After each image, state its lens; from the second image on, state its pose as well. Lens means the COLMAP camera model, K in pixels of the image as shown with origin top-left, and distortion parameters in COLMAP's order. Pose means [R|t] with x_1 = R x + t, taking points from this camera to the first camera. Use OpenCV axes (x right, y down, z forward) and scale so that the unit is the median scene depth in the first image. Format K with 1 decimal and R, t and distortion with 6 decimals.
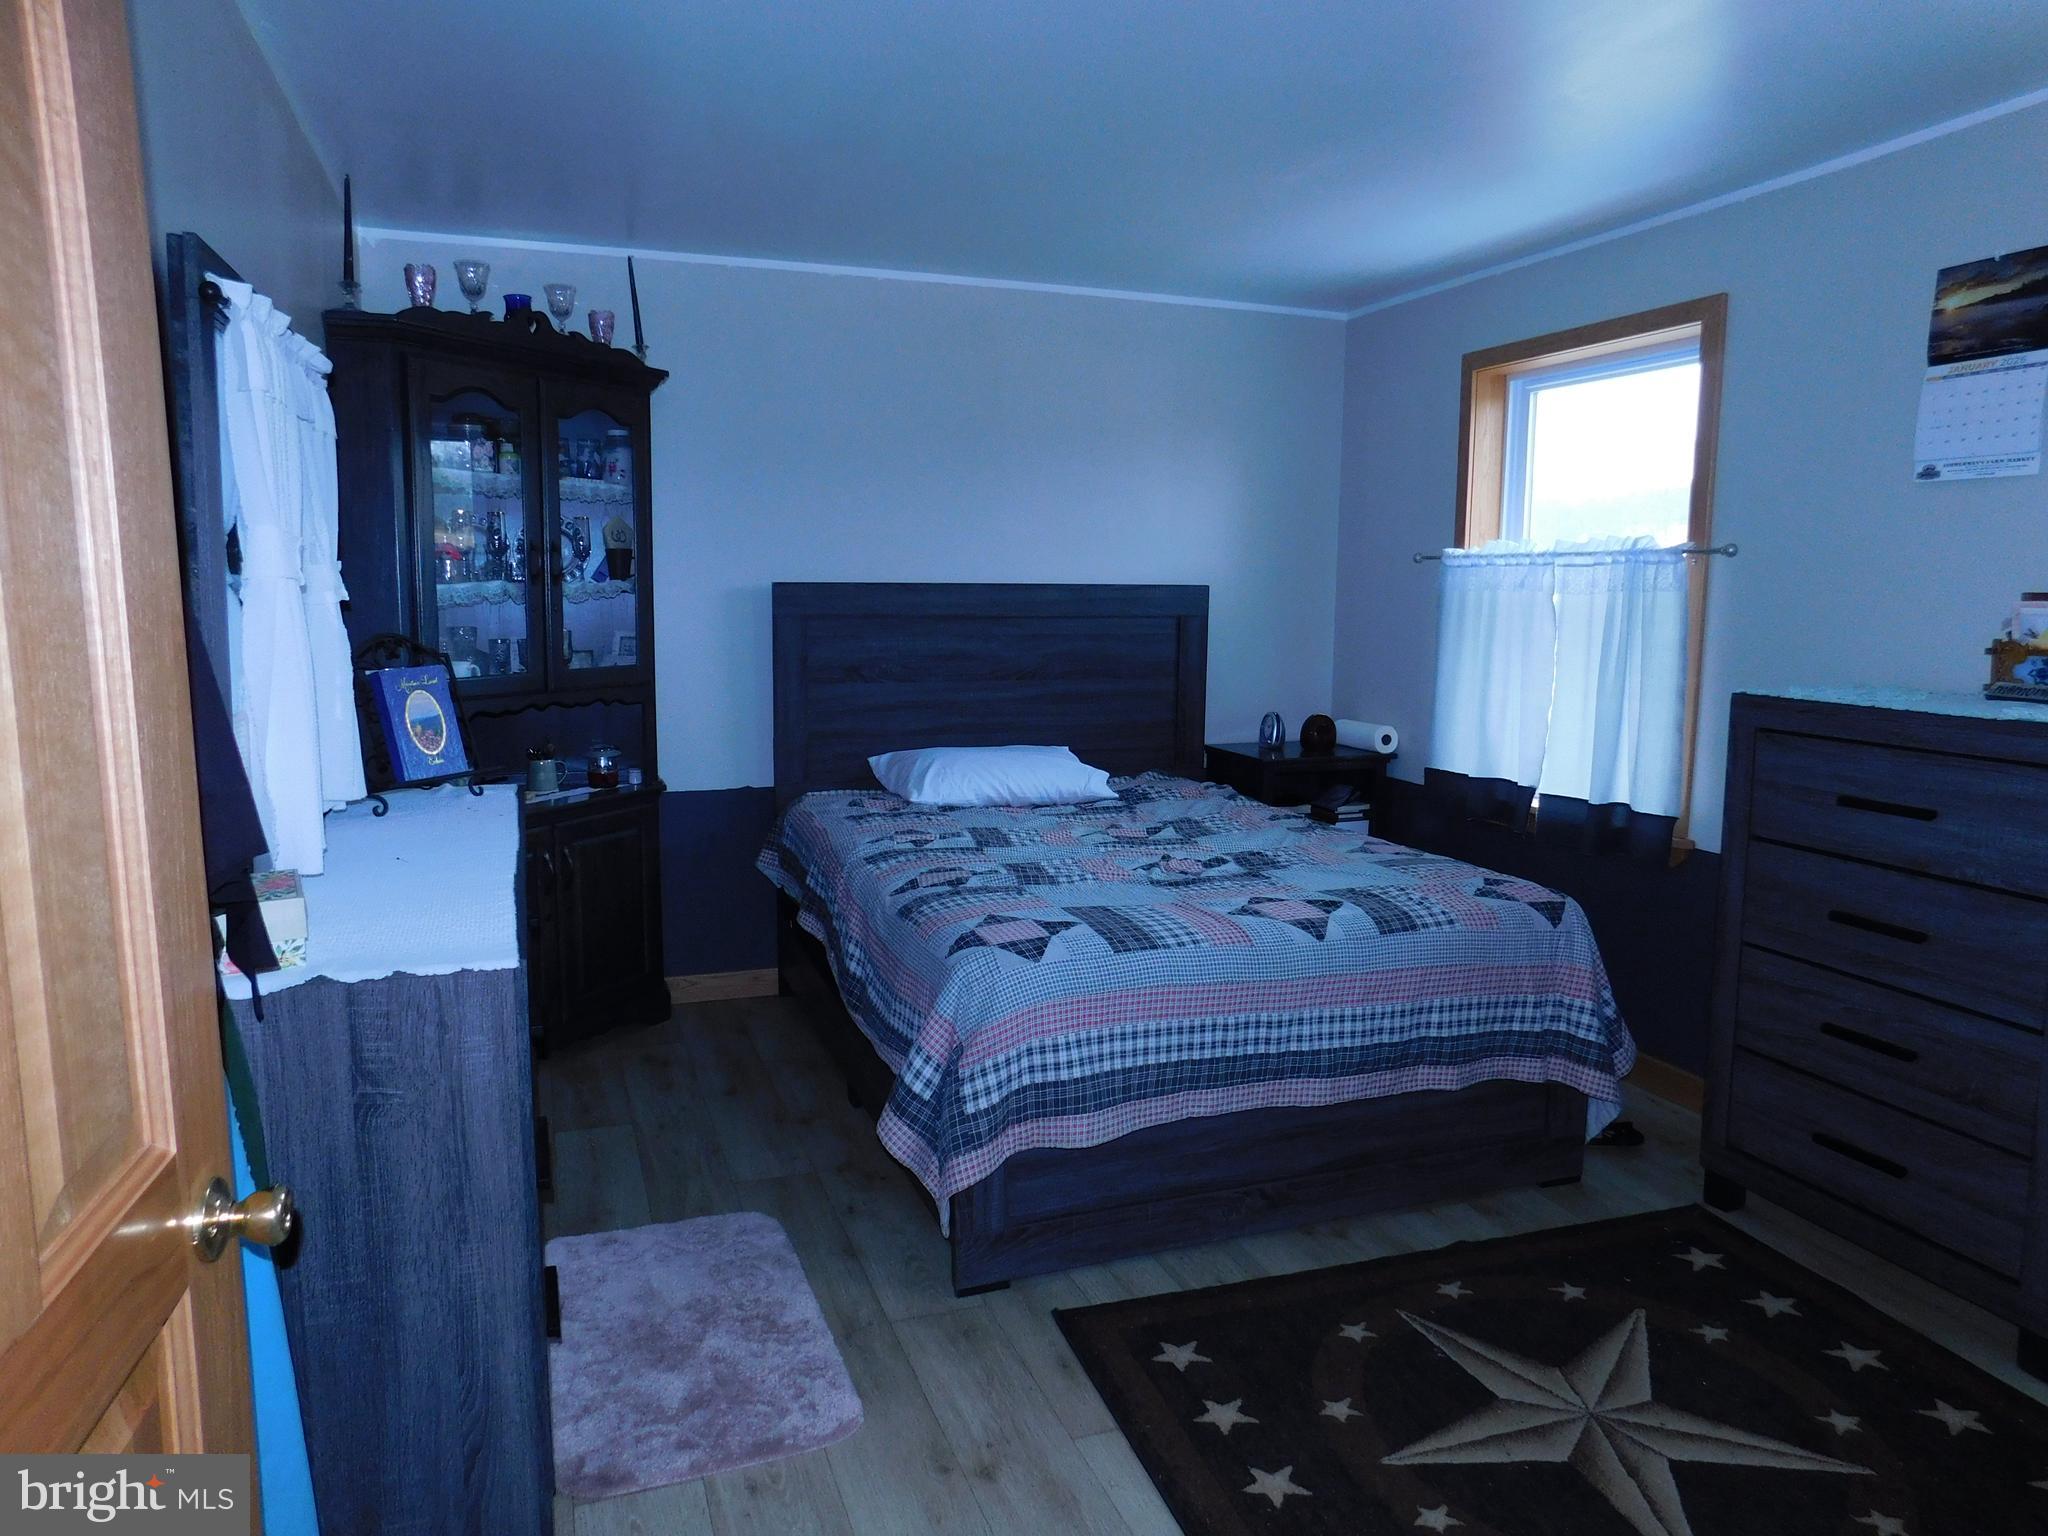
lens RADIAL K [[1351.8, 0, 1021.0], [0, 1351.8, 773.2], [0, 0, 1]] dist [-0.034209, 0.009175]
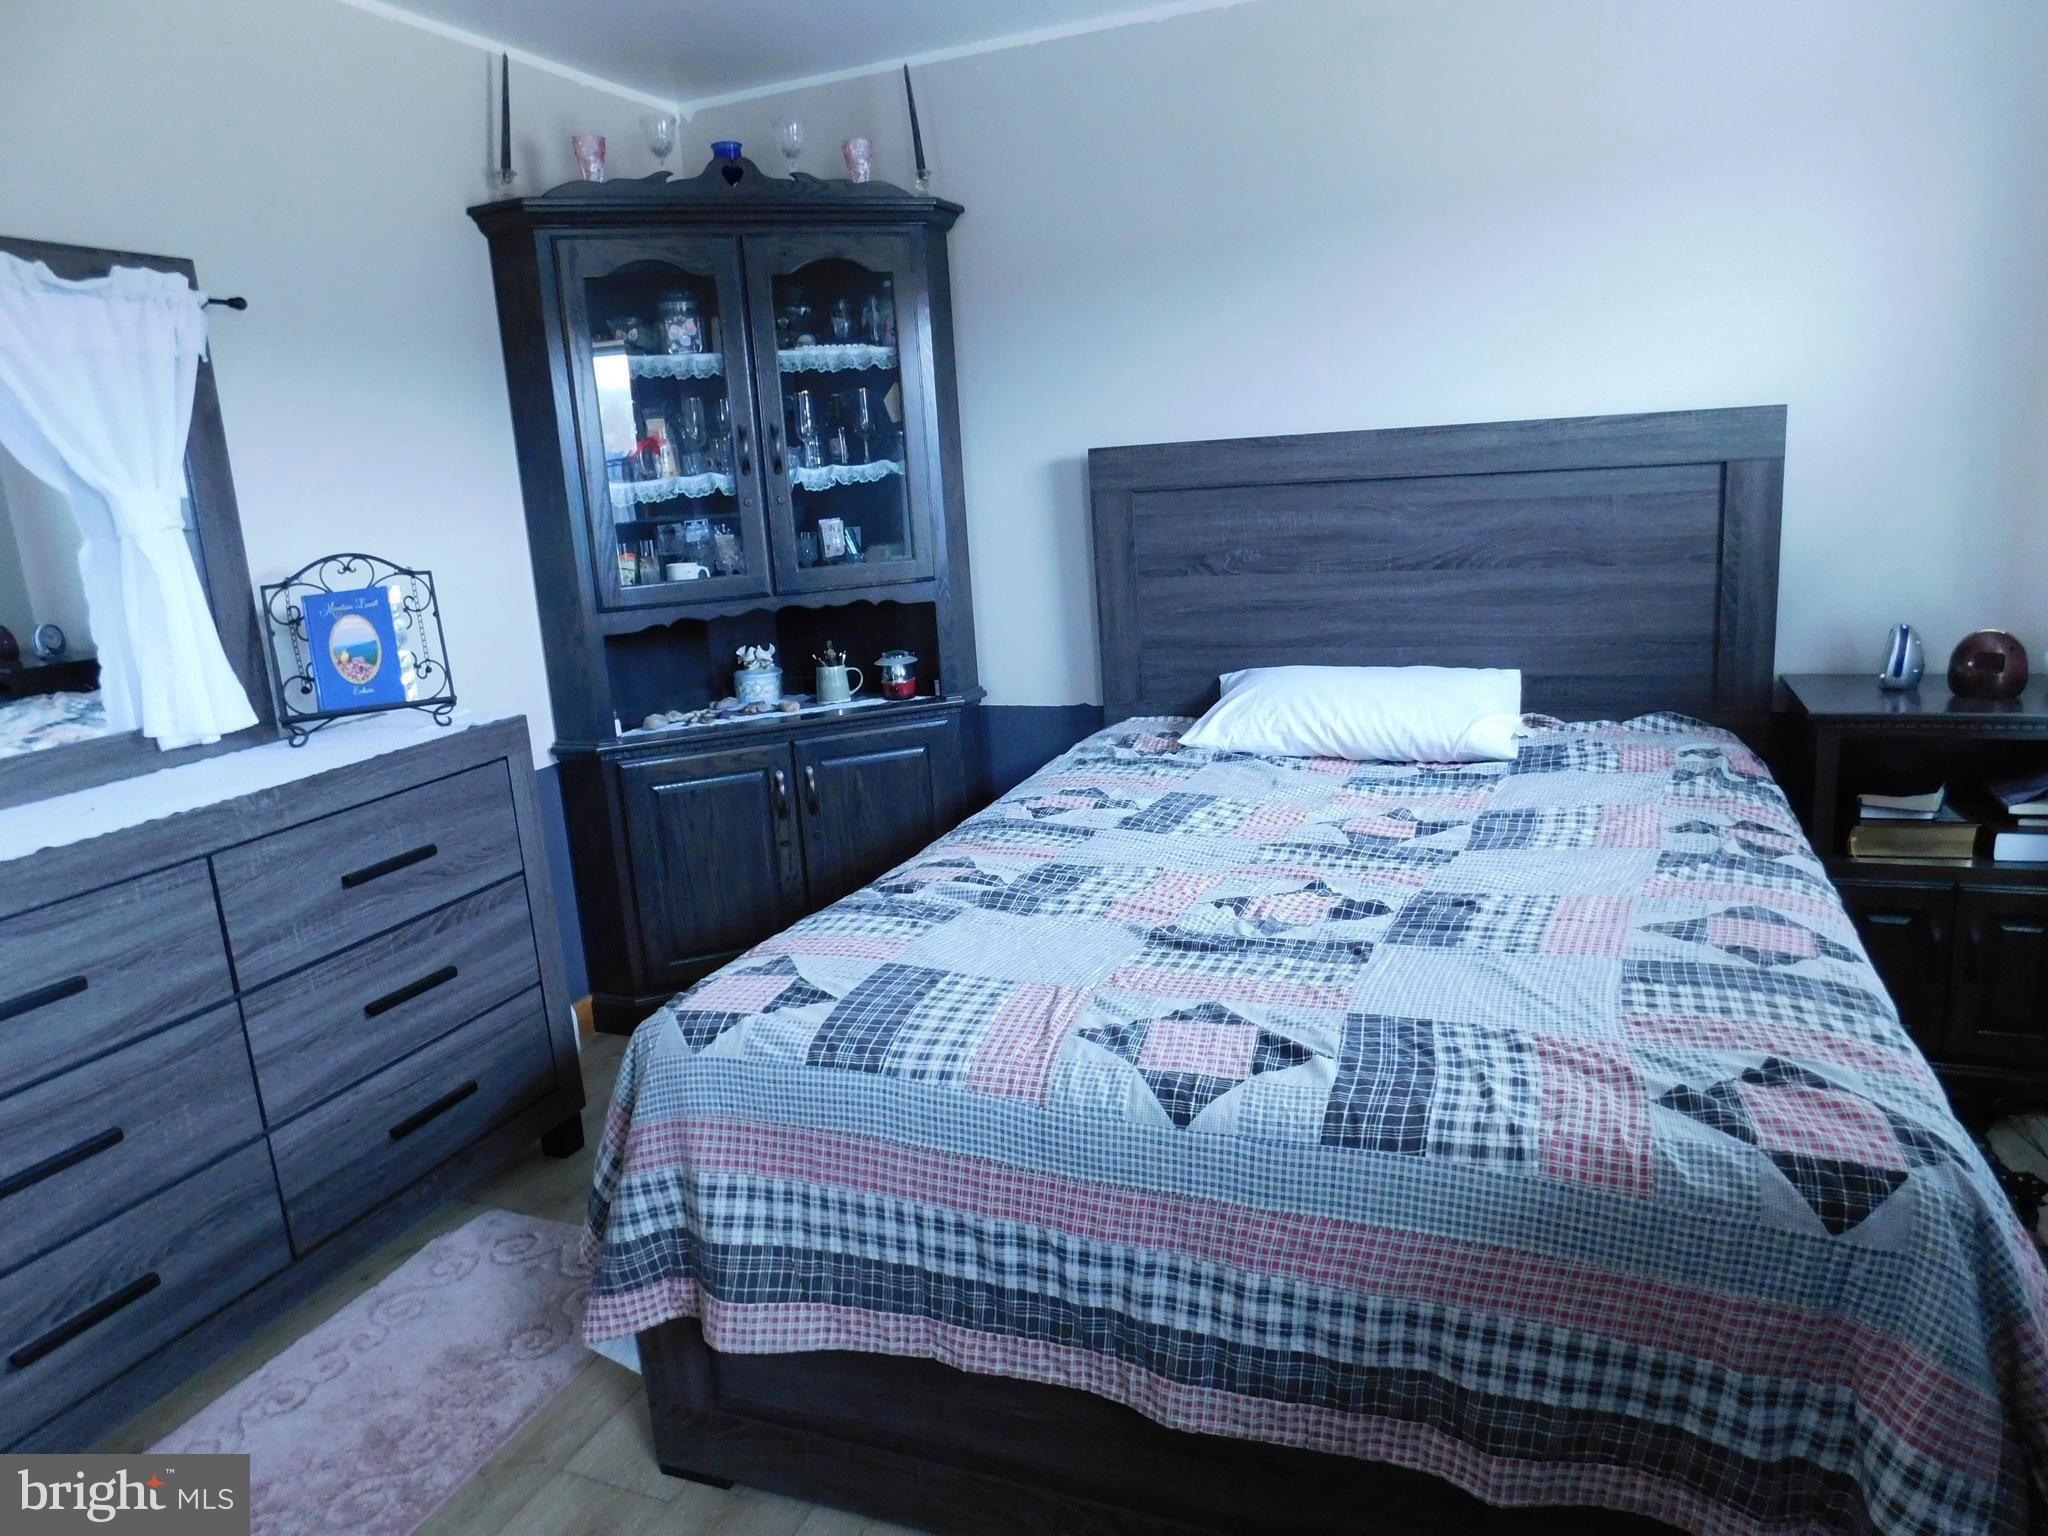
lens RADIAL K [[1351.8, 0, 1023.0], [0, 1351.8, 767.4], [0, 0, 1]] dist [-0.034209, 0.009175]
pose [[0.735868, 0.095107, -0.670412, 0.353032], [-0.025423, 0.993269, 0.113003, -0.047715], [0.676647, -0.066112, 0.733333, 0.409393]]
